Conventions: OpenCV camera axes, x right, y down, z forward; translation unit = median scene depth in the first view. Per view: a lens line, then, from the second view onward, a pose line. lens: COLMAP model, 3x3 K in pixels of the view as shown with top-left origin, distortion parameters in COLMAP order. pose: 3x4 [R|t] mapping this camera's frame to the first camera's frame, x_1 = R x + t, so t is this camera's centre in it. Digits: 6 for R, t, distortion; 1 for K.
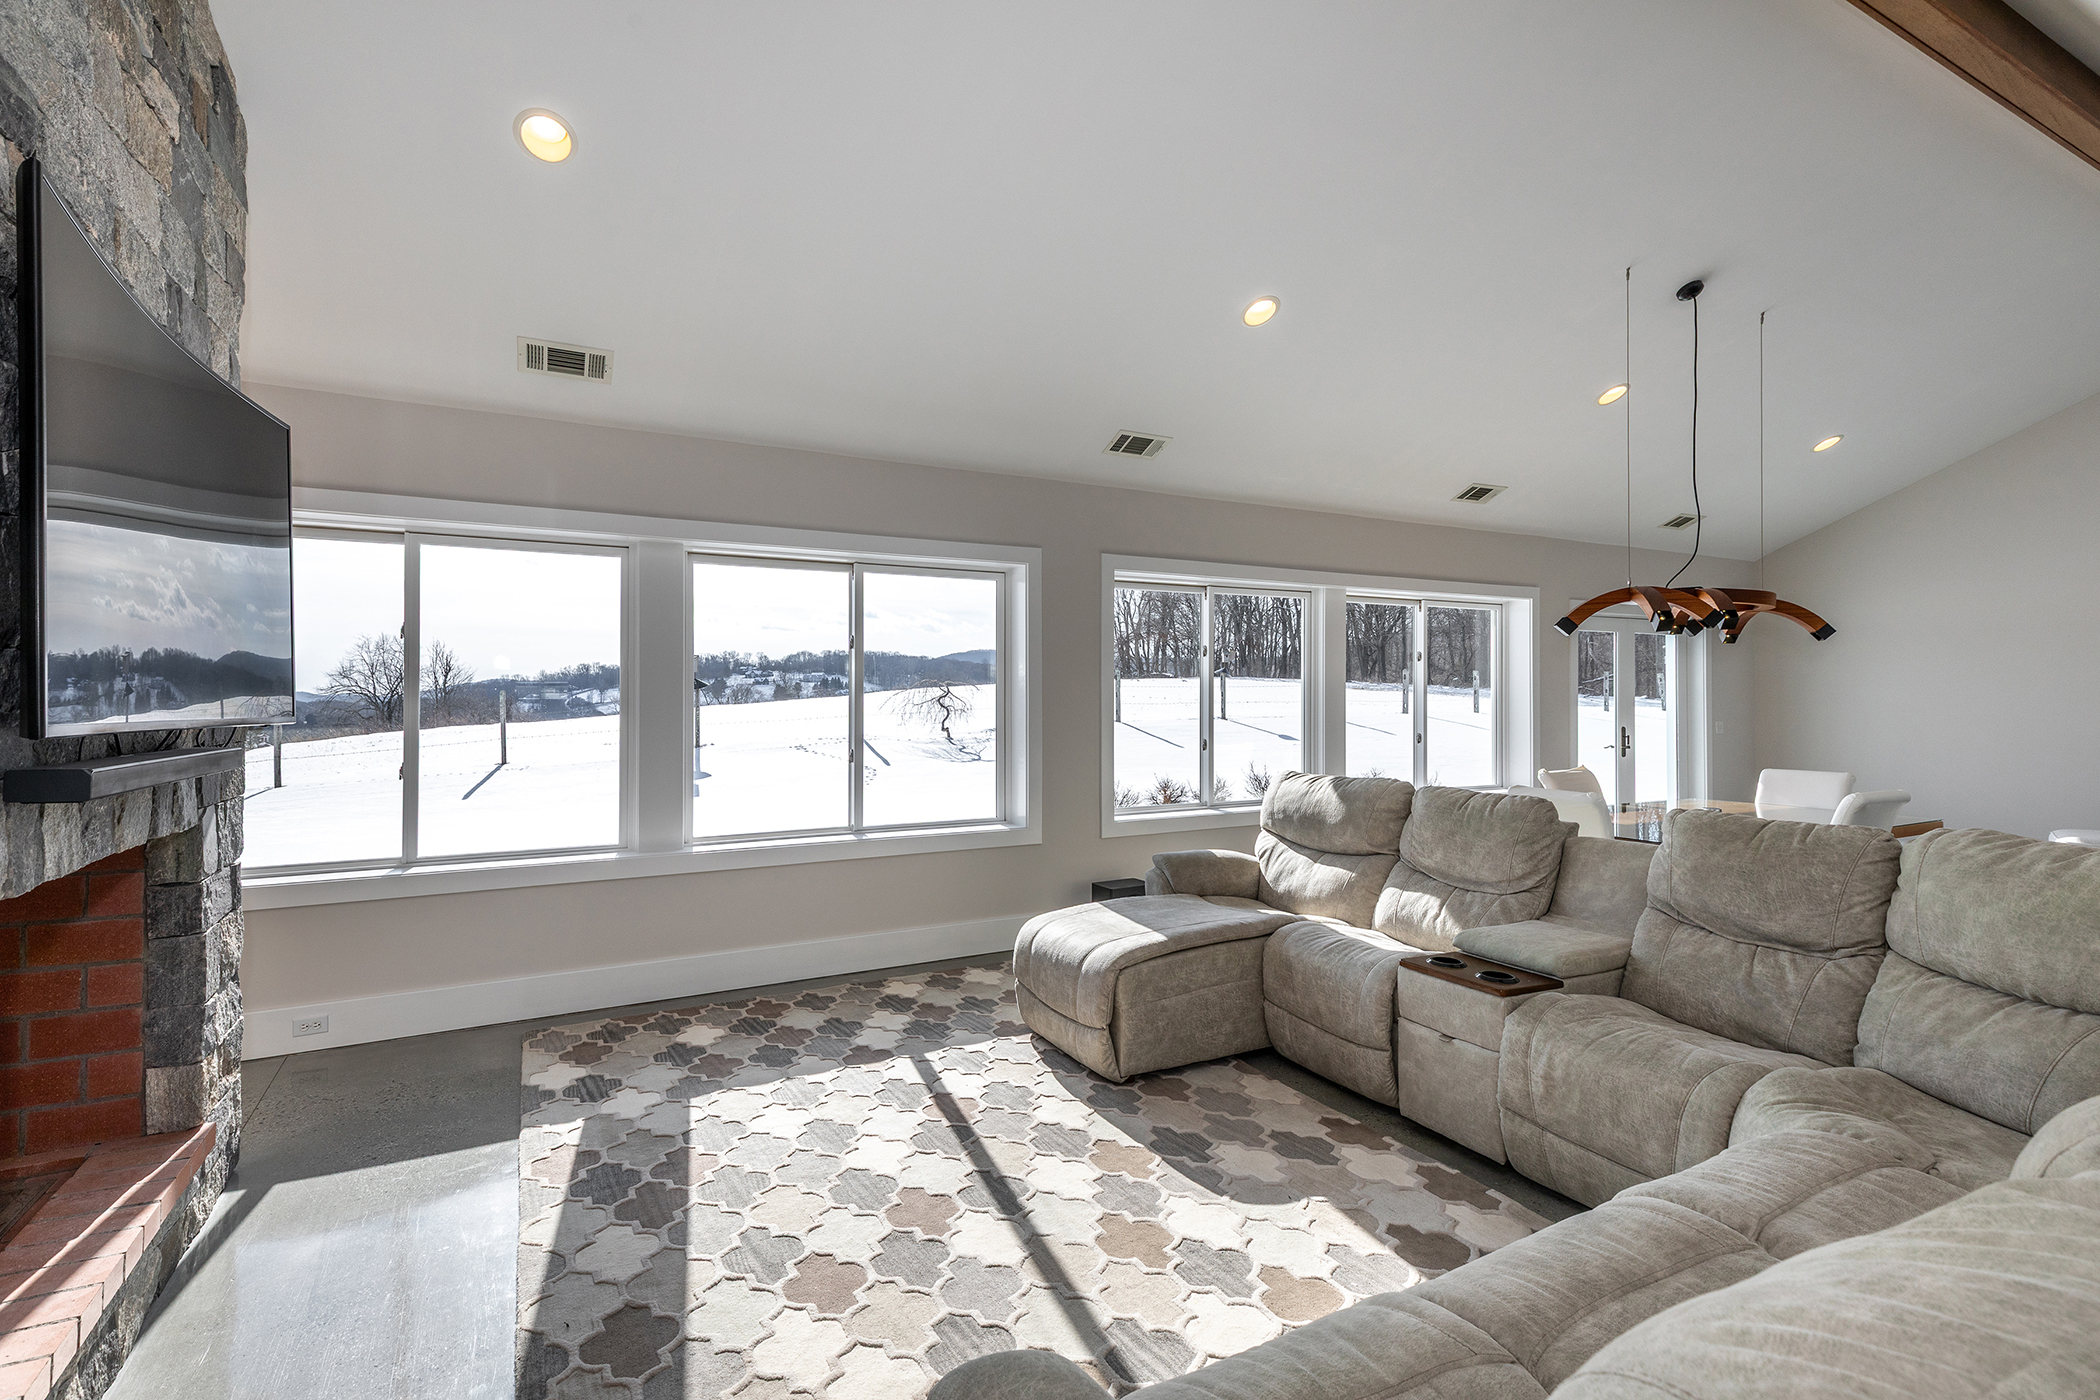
lens RADIAL K [[951.0, 0, 1038.1], [0, 951.0, 698.5], [0, 0, 1]] dist [0.017467, -0.000057]
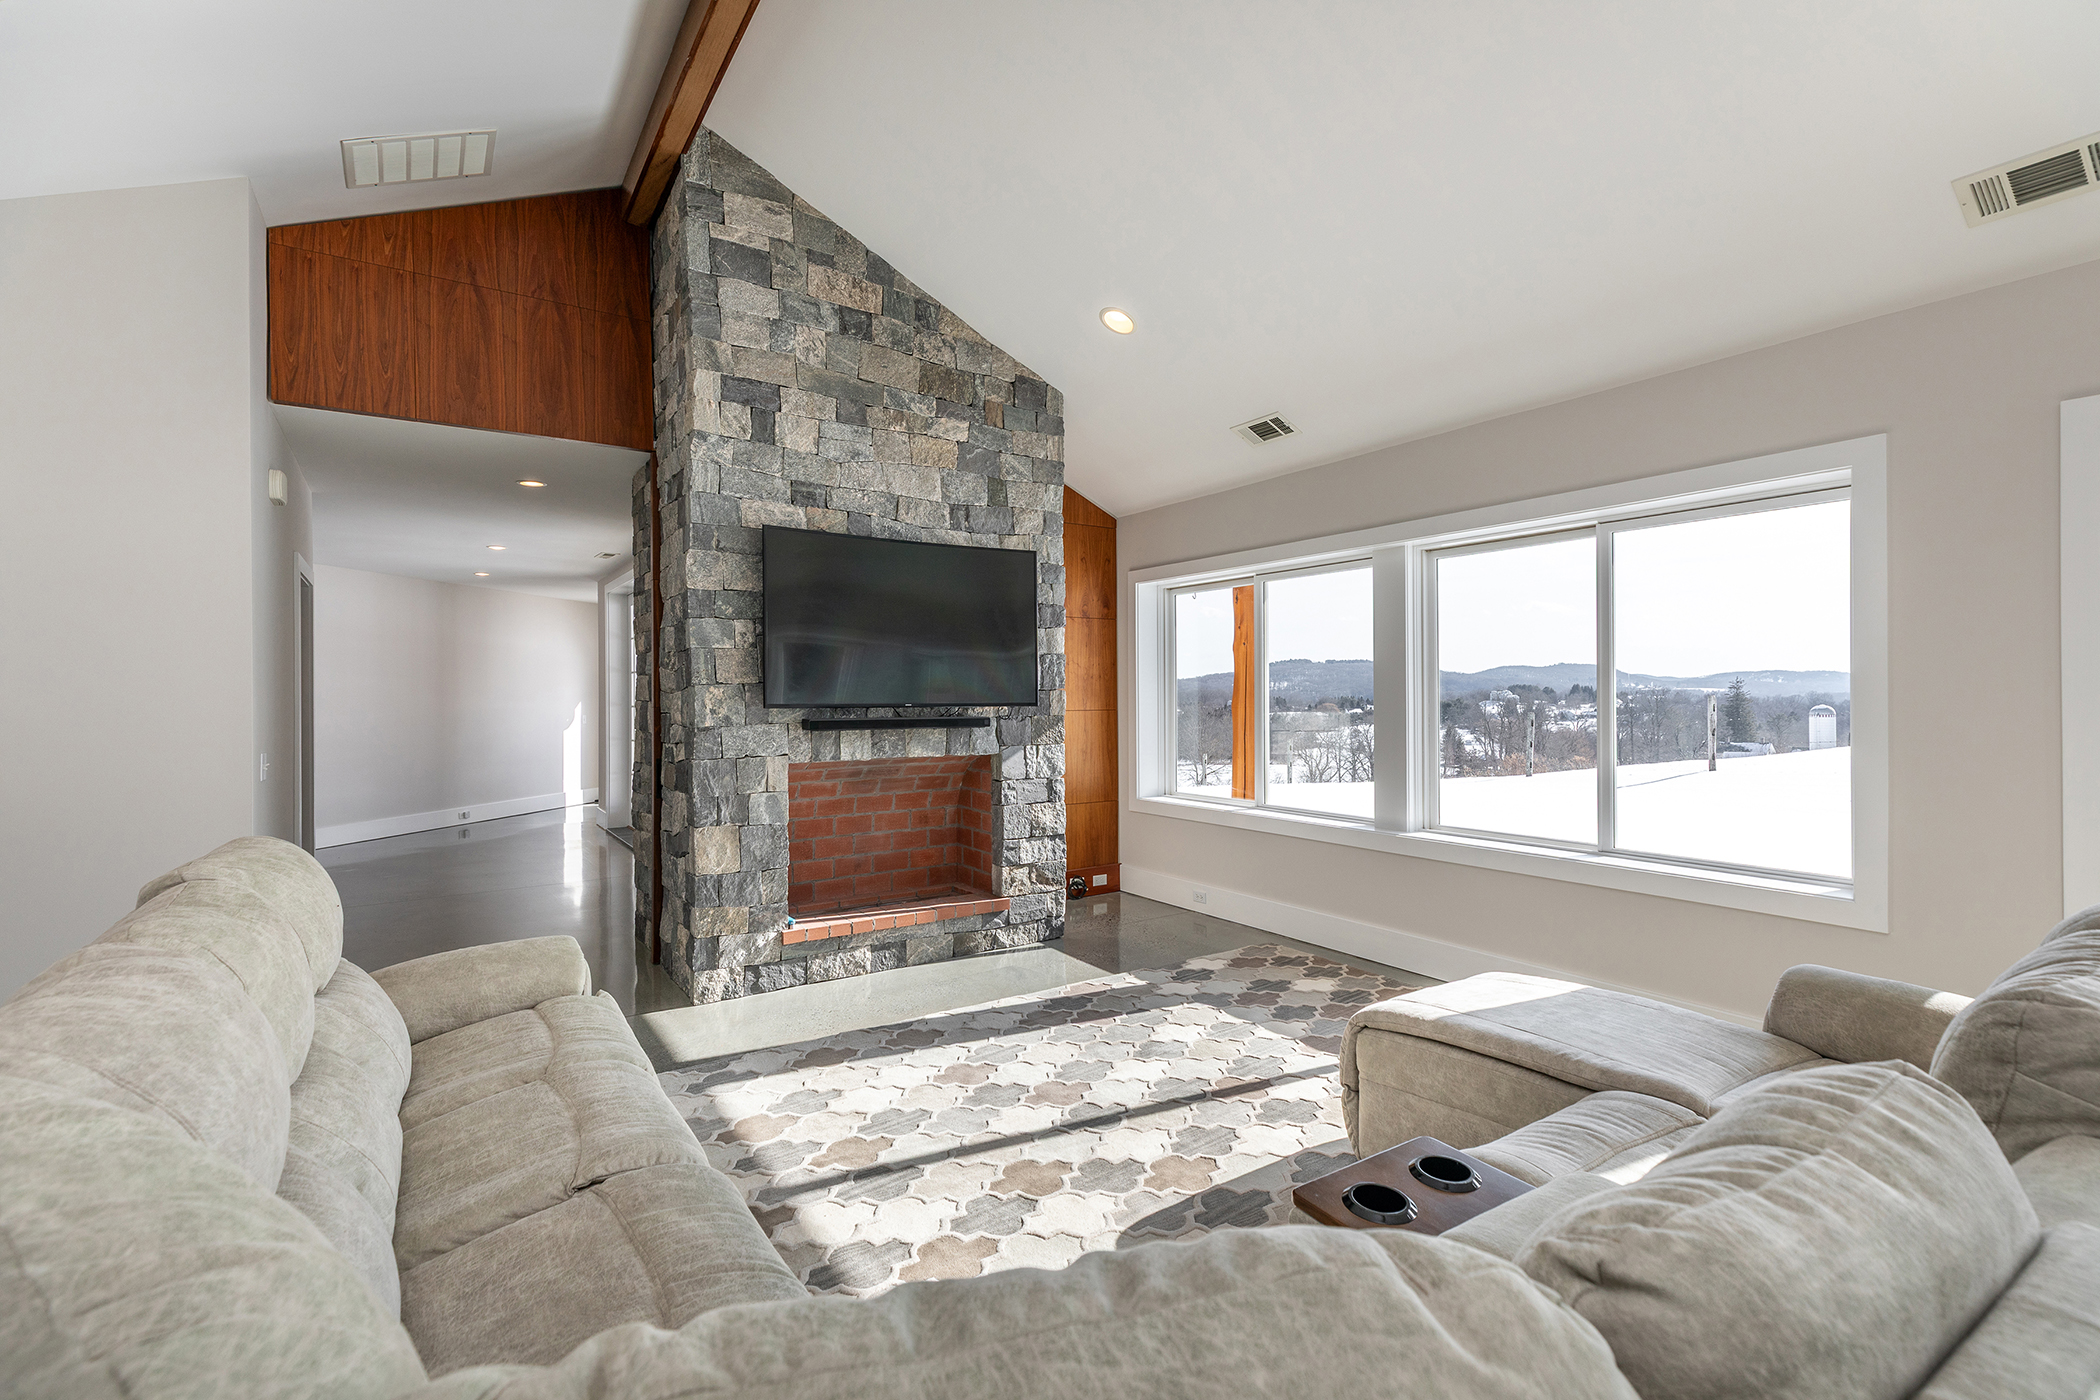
lens RADIAL K [[951.0, 0, 1035.0], [0, 951.0, 702.4], [0, 0, 1]] dist [0.017467, -0.000057]
pose [[0.076712, 0.009888, -0.997004, 0.866995], [0.006557, 0.999924, 0.010422, -0.001009], [0.997032, -0.007337, 0.076642, 0.662033]]
